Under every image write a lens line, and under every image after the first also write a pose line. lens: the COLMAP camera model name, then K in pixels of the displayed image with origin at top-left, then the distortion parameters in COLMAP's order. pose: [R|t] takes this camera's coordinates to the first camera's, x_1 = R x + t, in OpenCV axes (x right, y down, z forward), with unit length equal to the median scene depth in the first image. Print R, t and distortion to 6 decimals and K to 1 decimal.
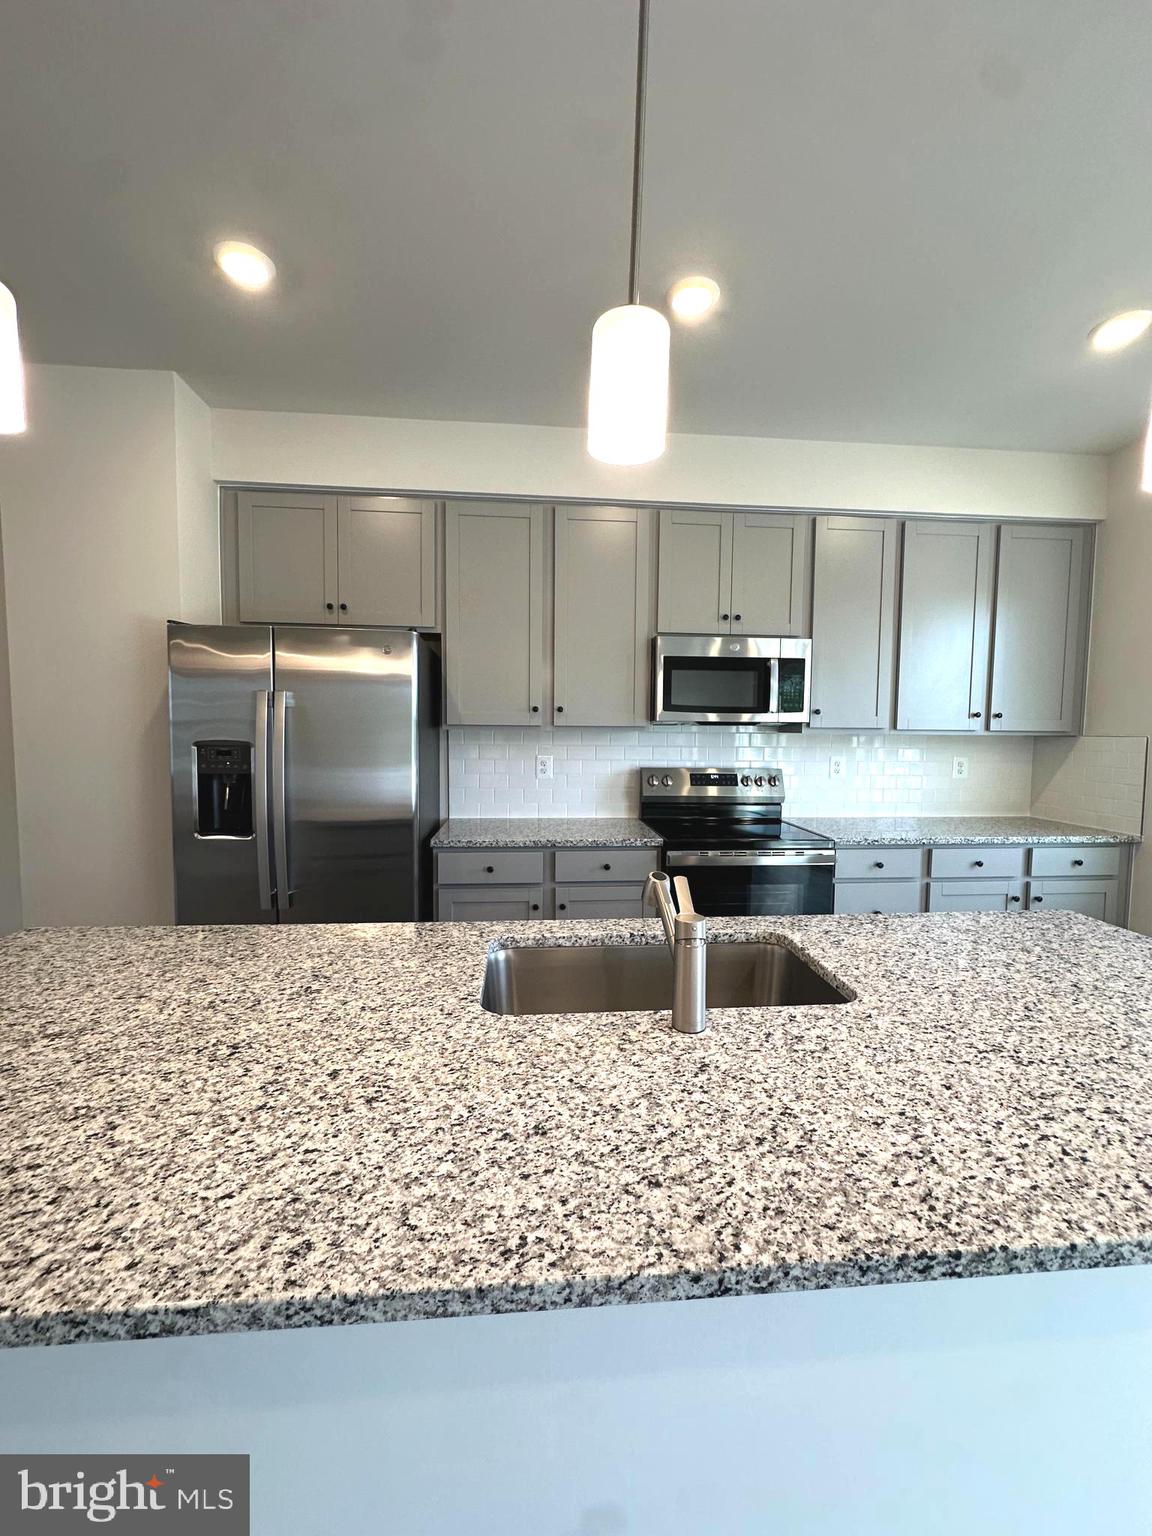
lens RADIAL K [[616.4, 0, 578.6], [0, 616.4, 767.5], [0, 0, 1]] dist [-0.002487, -0.000059]
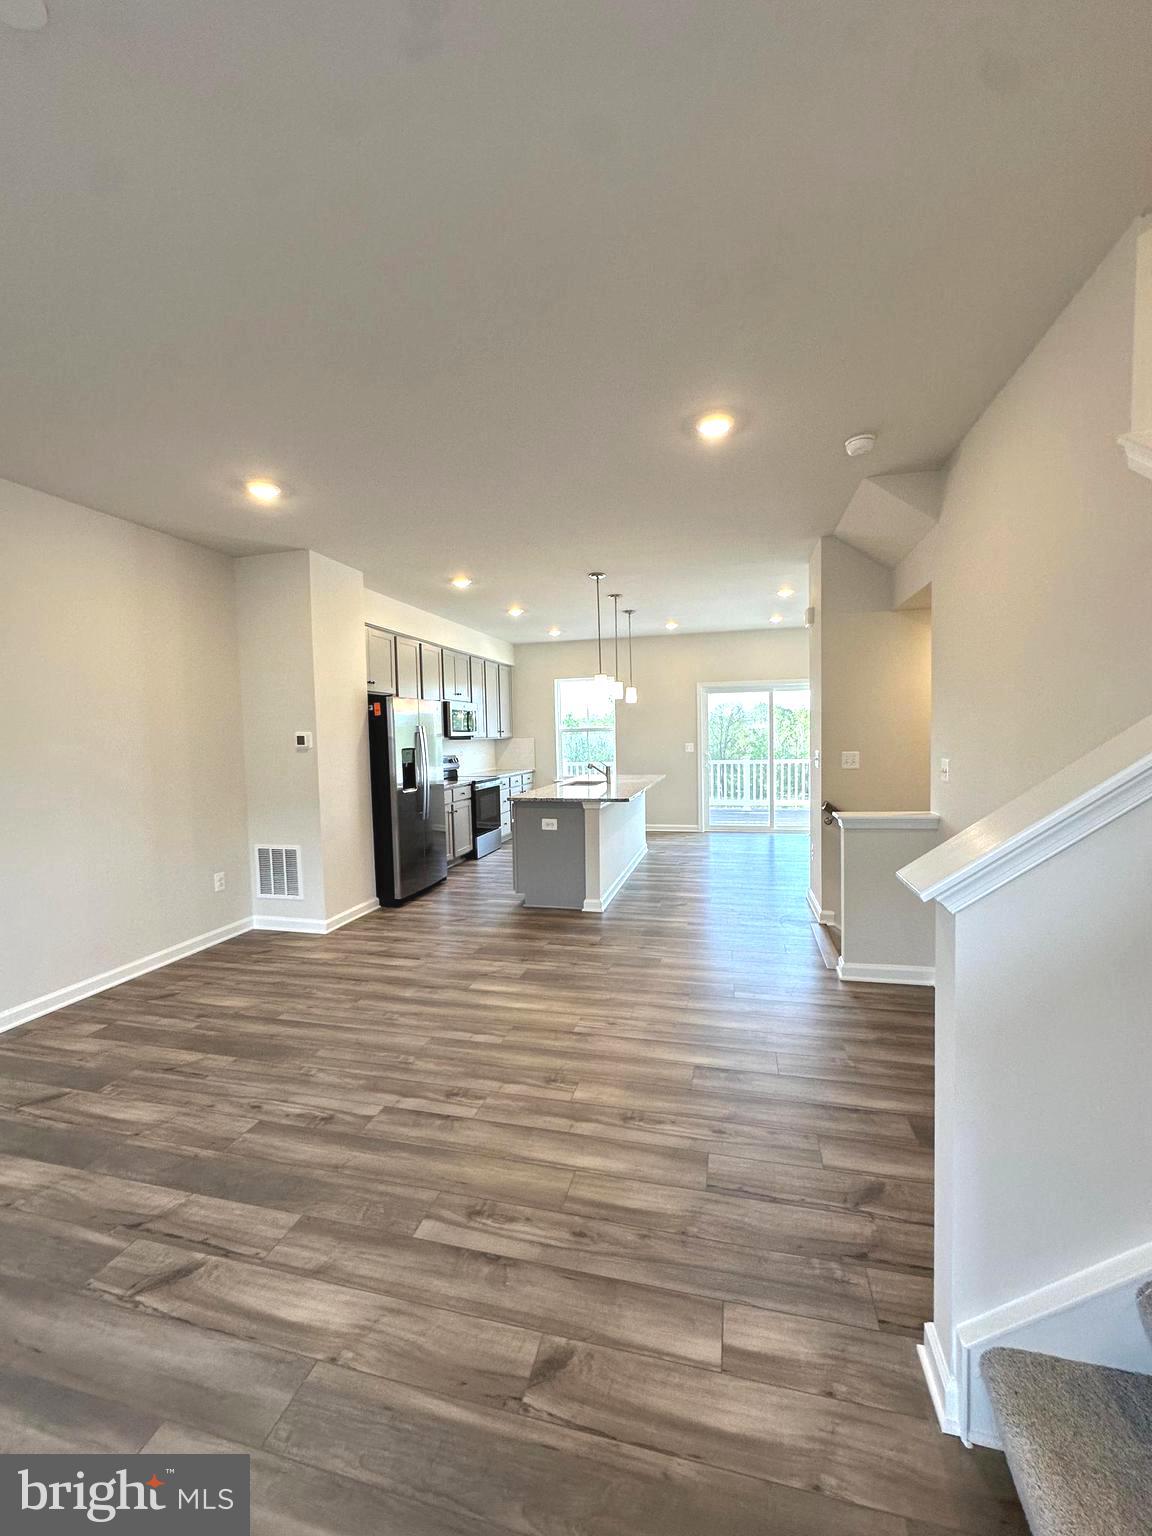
lens RADIAL K [[612.7, 0, 576.8], [0, 612.7, 772.8], [0, 0, 1]] dist [-0.002681, 0.000016]
pose [[0.331233, -0.078216, 0.940302, -2.432405], [0.086135, 0.994904, 0.052416, -0.017371], [-0.939609, 0.063631, 0.336282, -0.333806]]
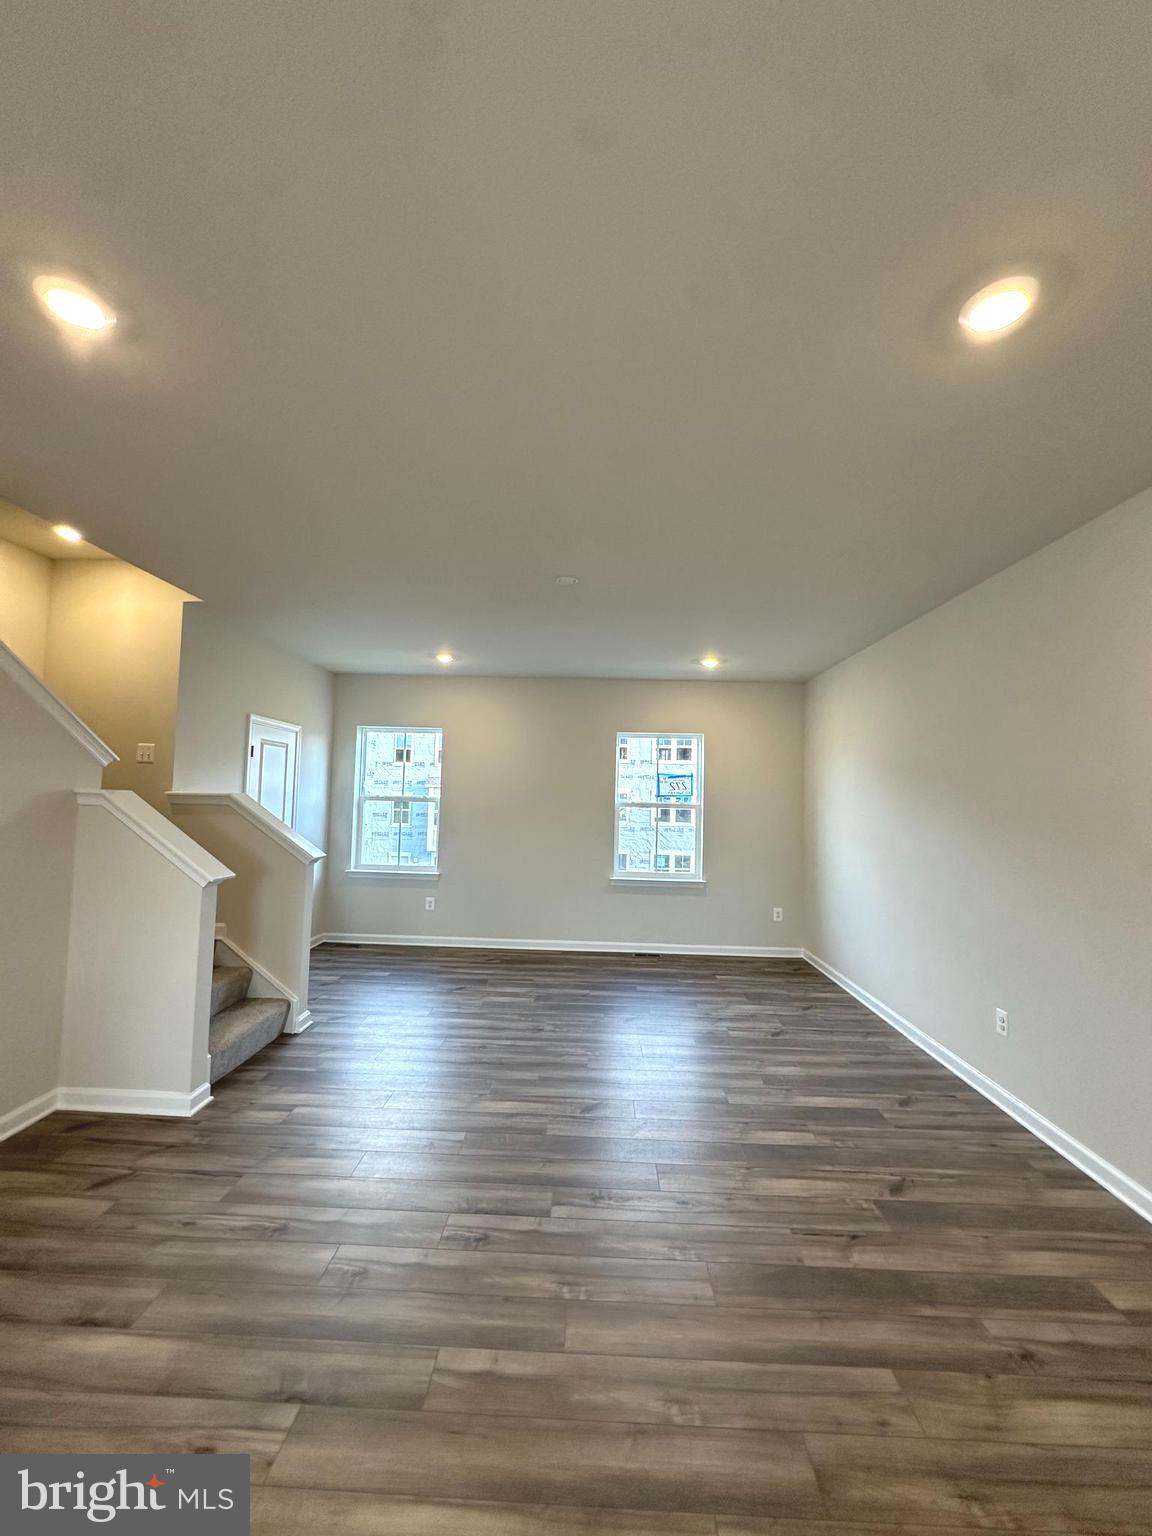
lens RADIAL K [[612.7, 0, 576.8], [0, 612.7, 772.8], [0, 0, 1]] dist [-0.002681, 0.000016]
pose [[-0.118836, -0.057540, -0.991245, -0.684786], [-0.089635, 0.994865, -0.047004, -0.086647], [0.988860, 0.083265, -0.123383, 0.427721]]
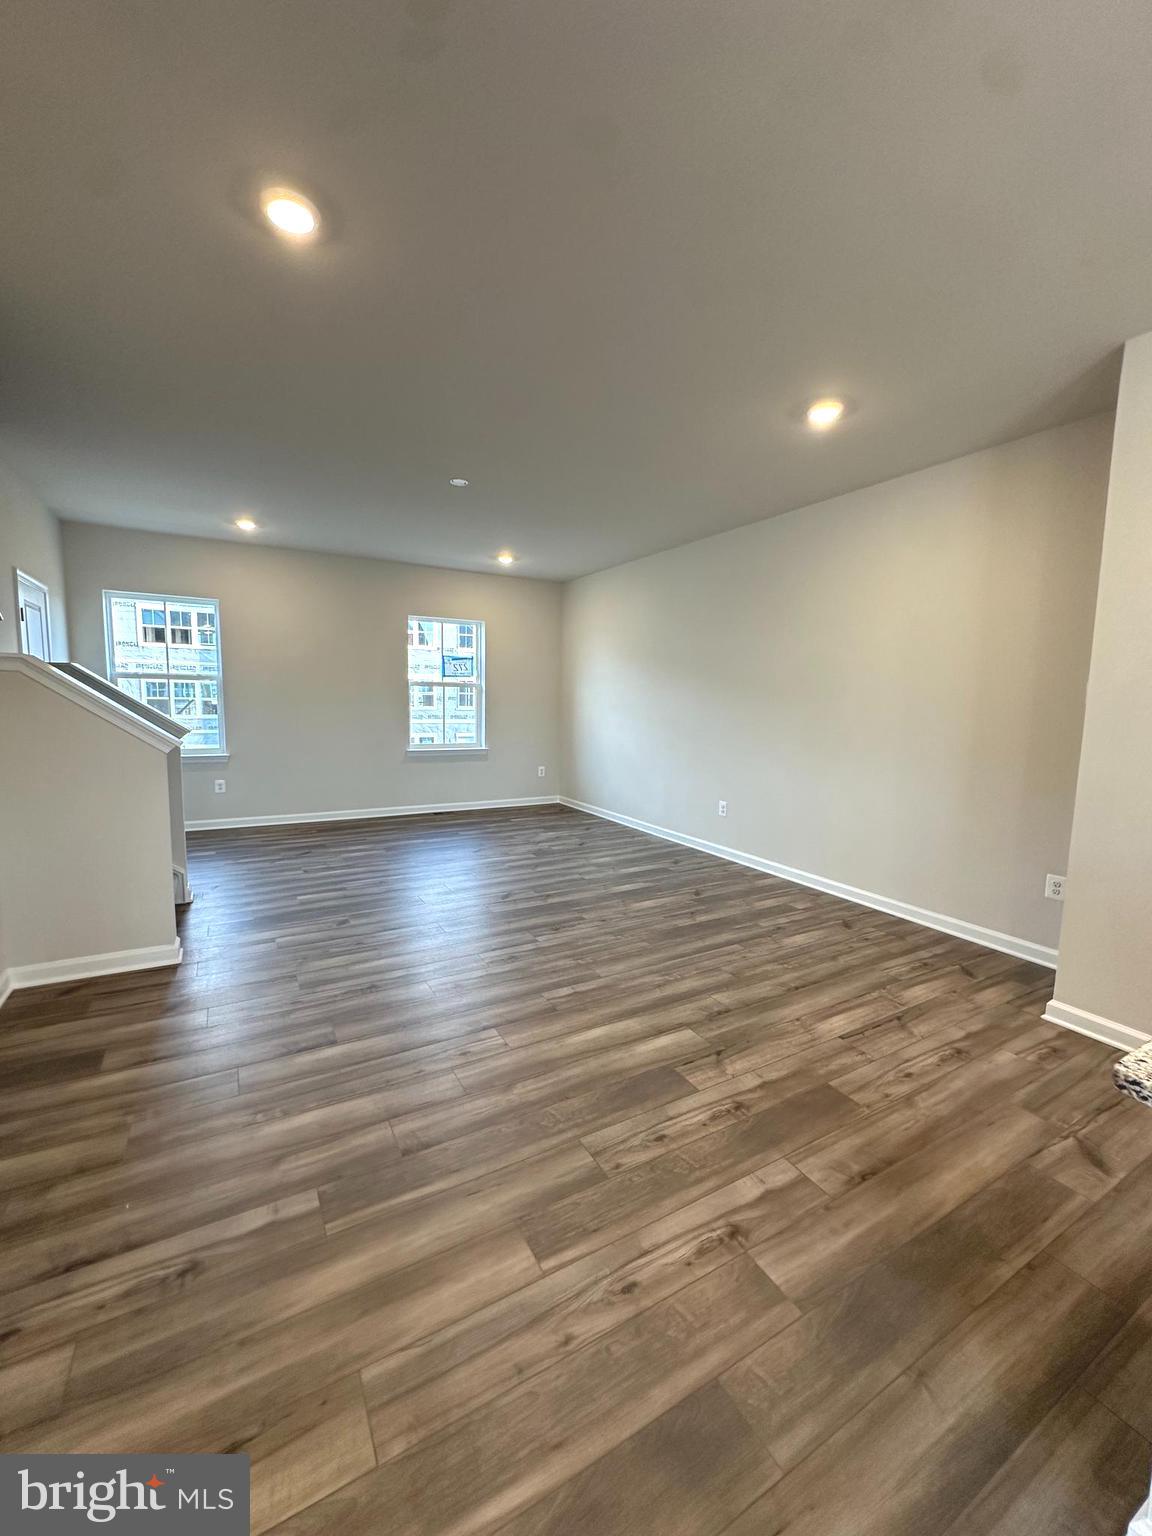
lens RADIAL K [[616.4, 0, 578.6], [0, 616.4, 767.5], [0, 0, 1]] dist [-0.002487, -0.000059]
pose [[0.420213, 0.100126, -0.901885, -0.342865], [-0.073561, 0.994381, 0.076121, 0.025242], [0.904439, 0.034356, 0.425217, -0.215967]]
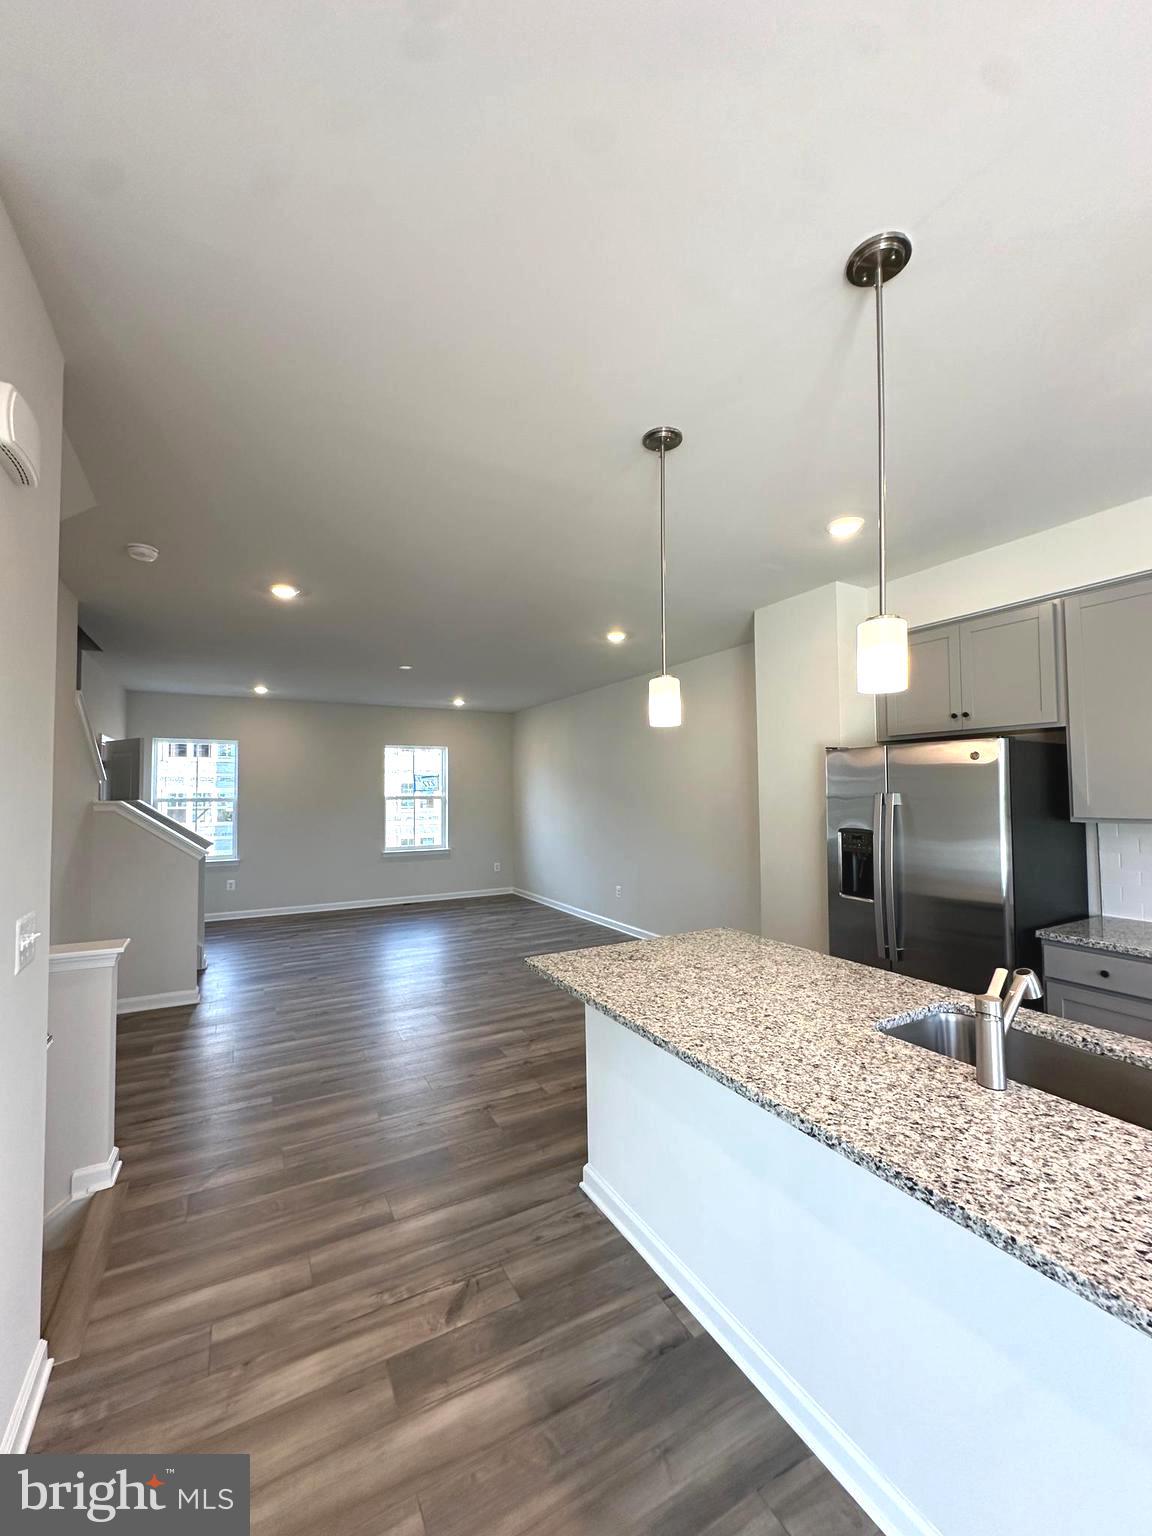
lens RADIAL K [[615.1, 0, 578.1], [0, 615.1, 769.8], [0, 0, 1]] dist [0.000324, -0.000023]
pose [[0.406367, -0.047927, -0.912452, 0.442122], [-0.046386, 0.996254, -0.072987, -0.044560], [0.912532, 0.071985, 0.402621, -0.153416]]
